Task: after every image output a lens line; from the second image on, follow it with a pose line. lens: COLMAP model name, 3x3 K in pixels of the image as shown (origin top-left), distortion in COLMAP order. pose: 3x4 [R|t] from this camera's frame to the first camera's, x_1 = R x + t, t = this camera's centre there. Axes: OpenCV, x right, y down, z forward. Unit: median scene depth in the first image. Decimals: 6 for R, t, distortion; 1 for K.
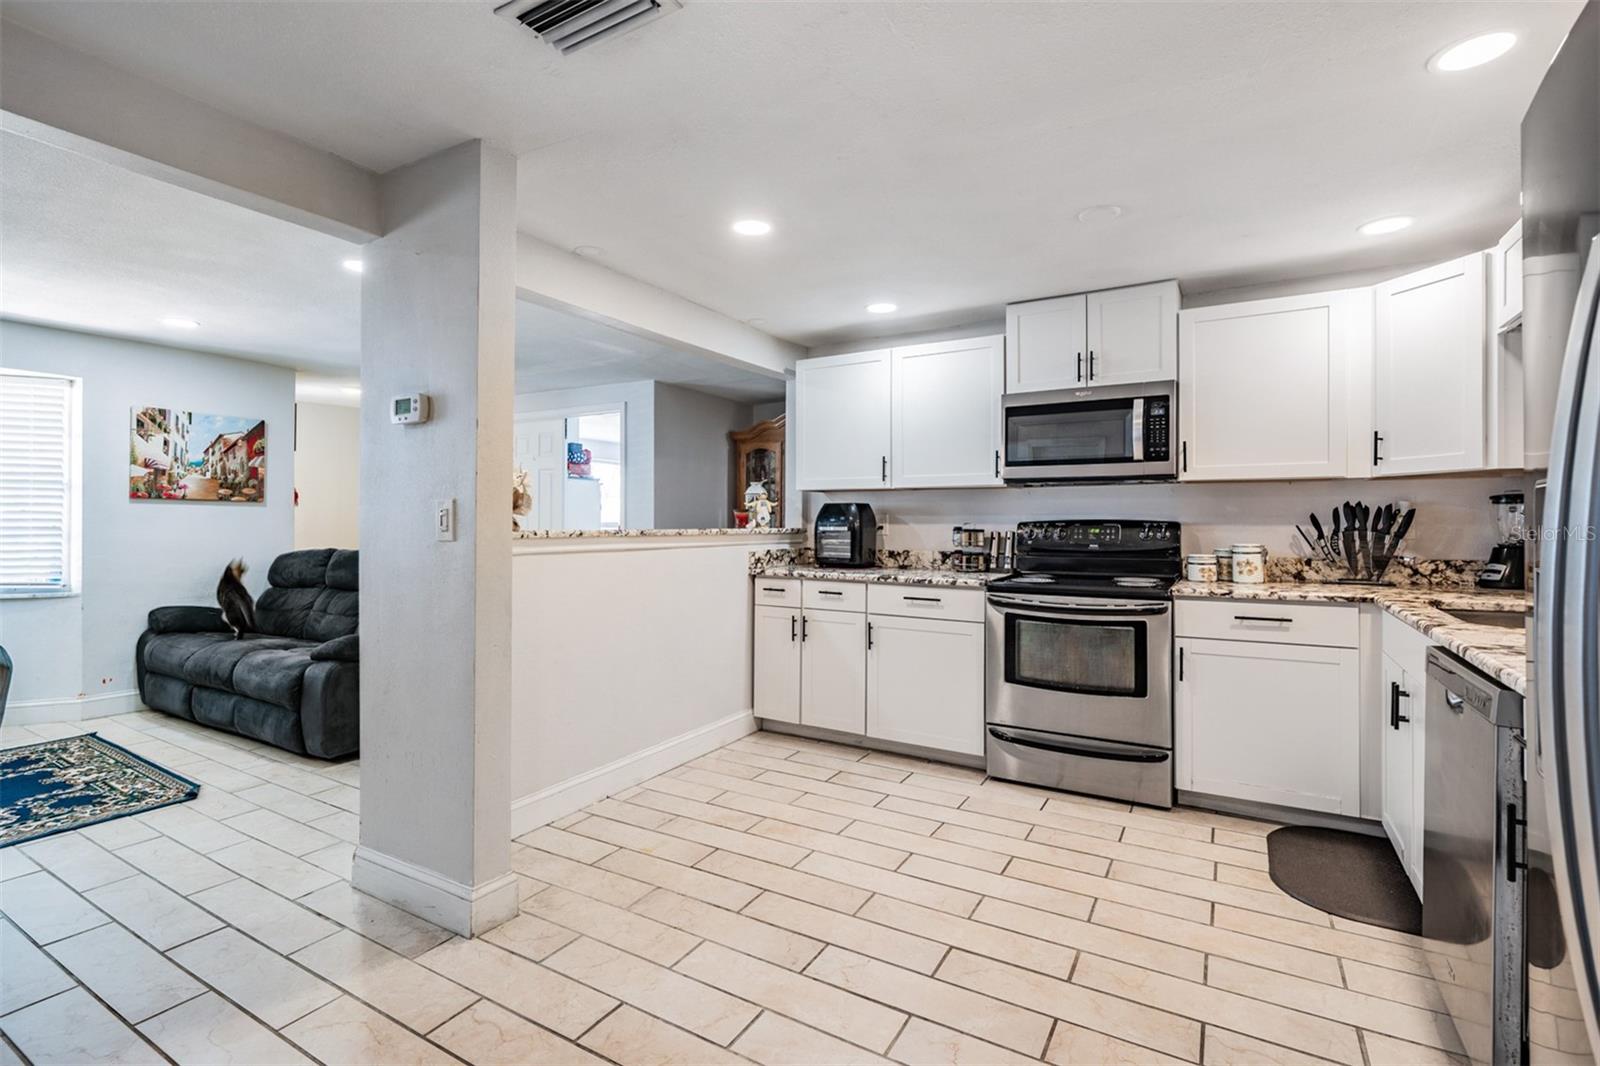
lens RADIAL K [[740.2, 0, 795.4], [0, 740.2, 521.6], [0, 0, 1]] dist [0.000449, -0.000647]
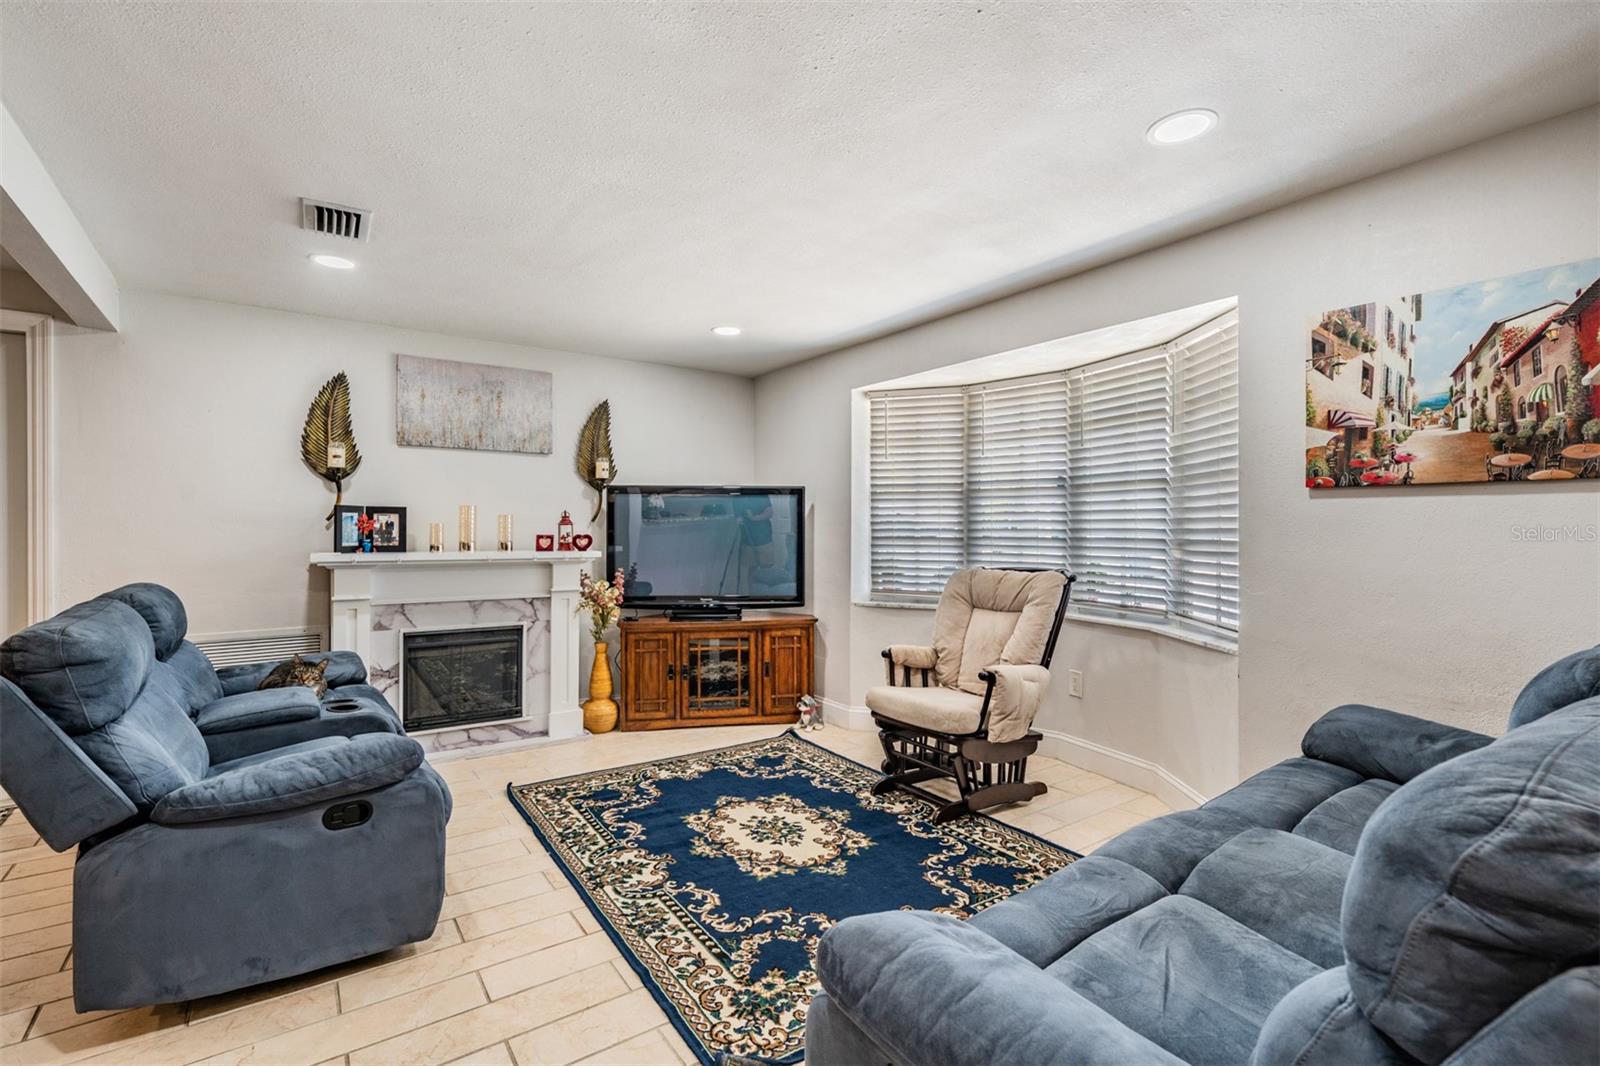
lens RADIAL K [[725.8, 0, 794.0], [0, 725.8, 530.6], [0, 0, 1]] dist [0.000089, -0.000366]
pose [[-0.408305, -0.002015, -0.912843, -0.302939], [0.002455, 0.999992, -0.003306, -0.000717], [0.912842, -0.003591, -0.408297, 1.010712]]
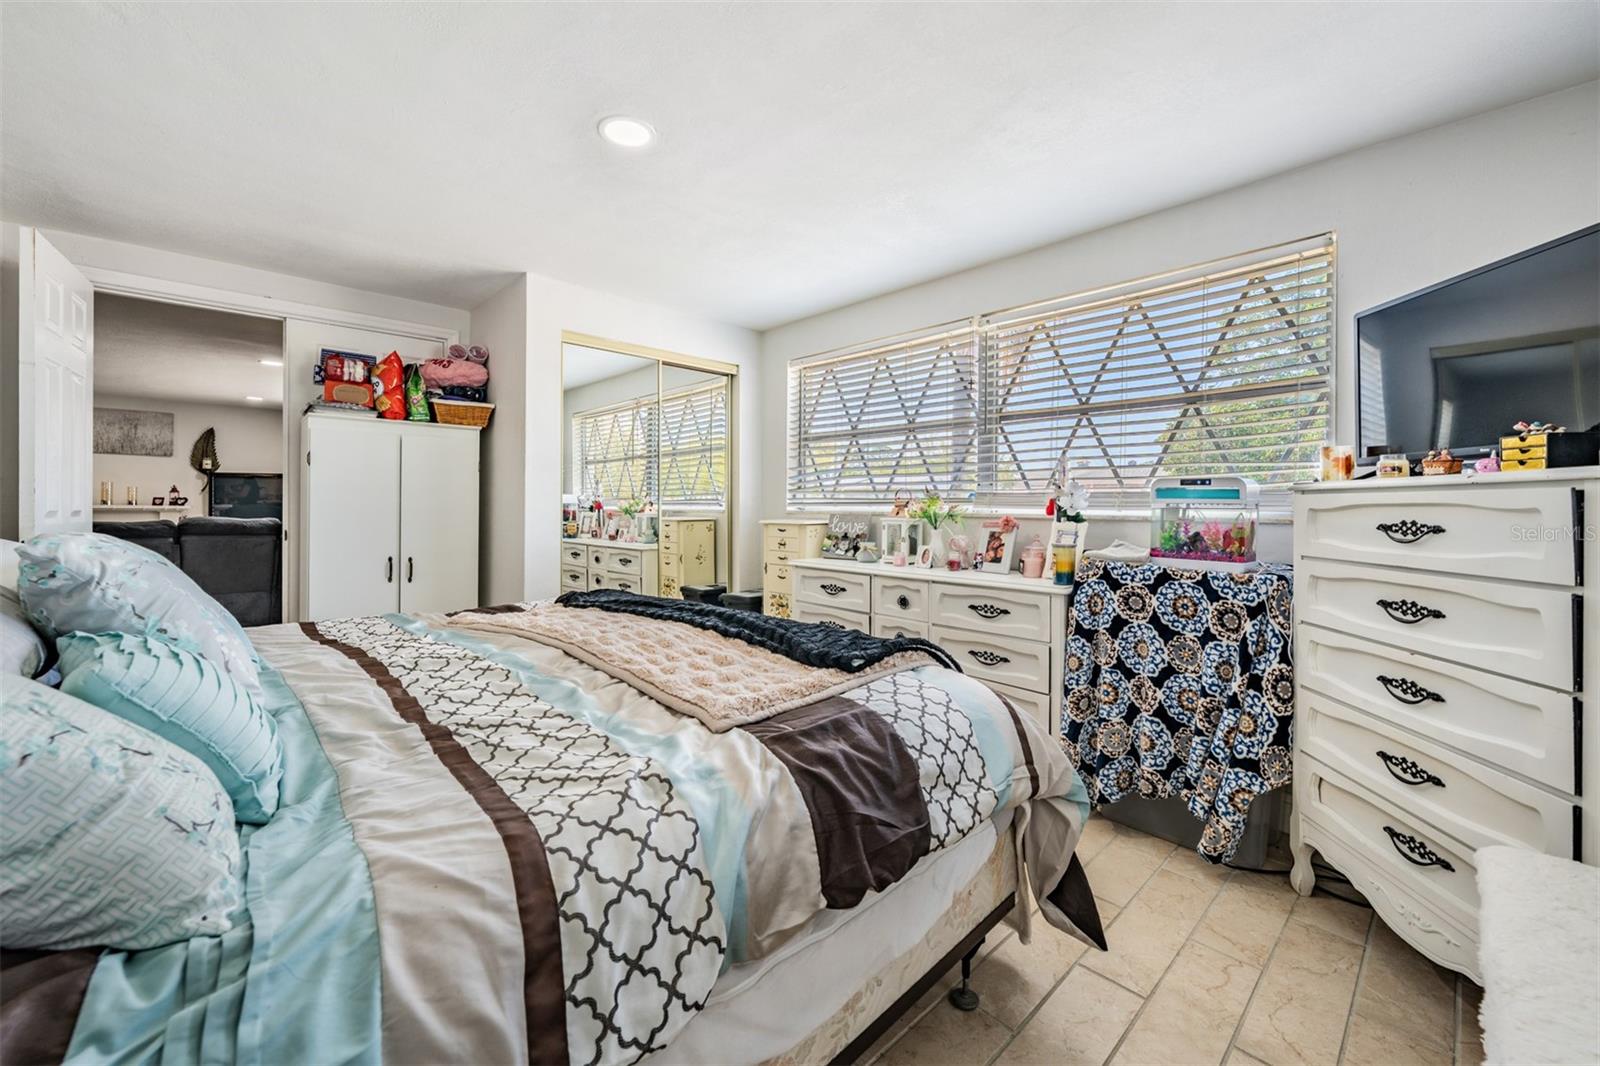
lens RADIAL K [[633.0, 0, 798.3], [0, 633.0, 508.1], [0, 0, 1]] dist [-0.000835, -0.000102]
pose [[-0.274718, -0.003365, -0.961519, 0.129093], [-0.006778, 0.999976, -0.001563, 0.022917], [0.961501, 0.006088, -0.274734, 2.526015]]
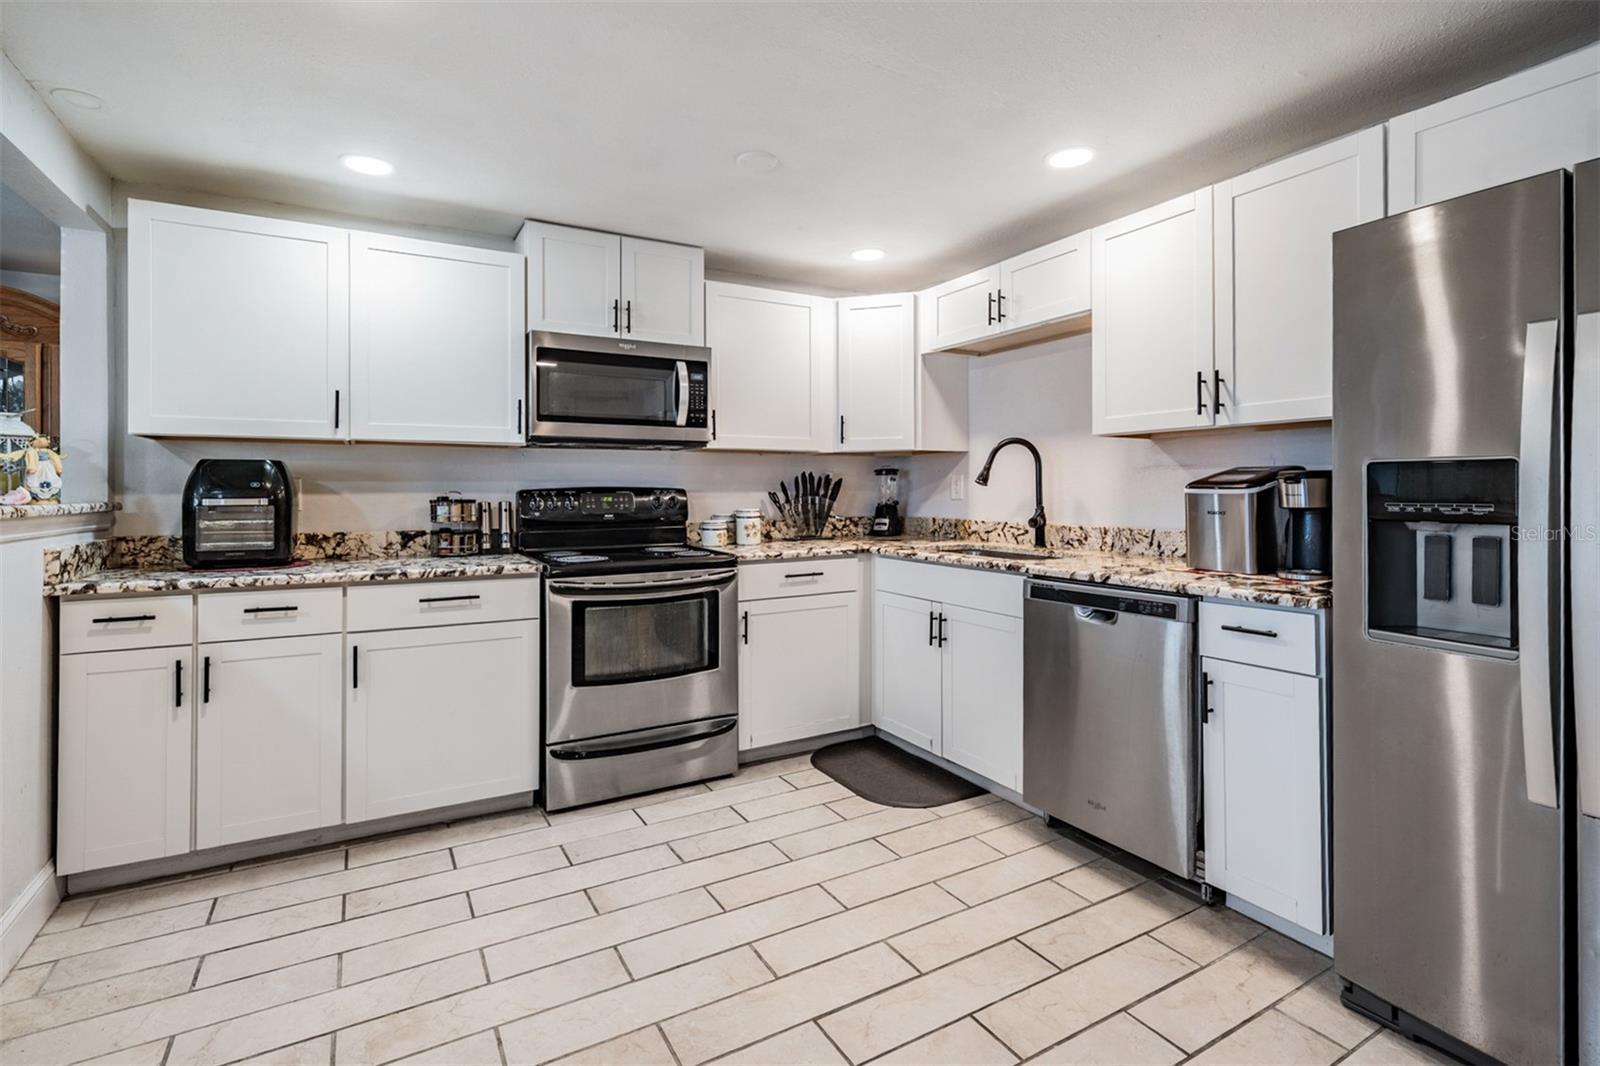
lens RADIAL K [[754.8, 0, 795.8], [0, 754.8, 489.1], [0, 0, 1]] dist [0.002465, -0.000167]
pose [[0.496763, -0.002304, 0.867883, -0.267990], [0.004042, 0.999992, 0.000341, 0.000734], [-0.867877, 0.003339, 0.496768, 0.323915]]
